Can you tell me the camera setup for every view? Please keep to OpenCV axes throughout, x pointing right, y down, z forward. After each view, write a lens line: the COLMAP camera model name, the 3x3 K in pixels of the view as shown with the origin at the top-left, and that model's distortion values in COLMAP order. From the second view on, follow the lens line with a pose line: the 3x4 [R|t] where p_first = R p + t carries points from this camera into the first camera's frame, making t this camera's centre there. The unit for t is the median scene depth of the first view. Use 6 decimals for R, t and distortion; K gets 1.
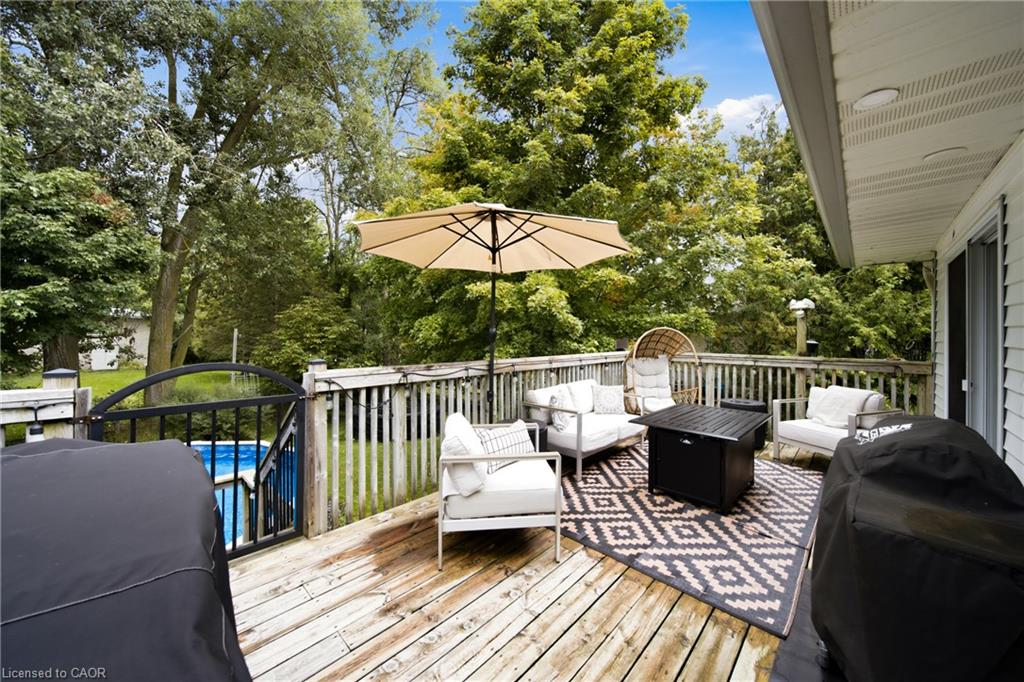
lens RADIAL K [[363.7, 0, 512.0], [0, 363.7, 341.0], [0, 0, 1]] dist [-0.002402, -0.000108]
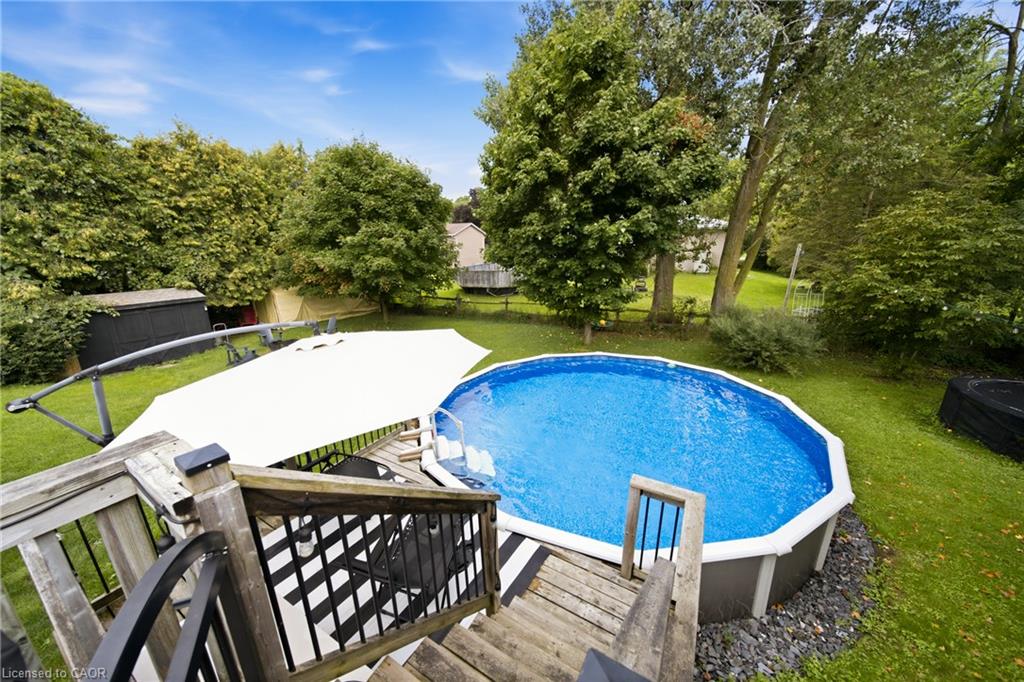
lens RADIAL K [[363.7, 0, 512.0], [0, 363.7, 341.0], [0, 0, 1]] dist [-0.002402, -0.000108]
pose [[0.229350, 0.252454, -0.940035, -0.091804], [-0.006976, 0.966180, 0.257773, -0.038231], [0.973319, -0.052563, 0.223355, 0.207976]]
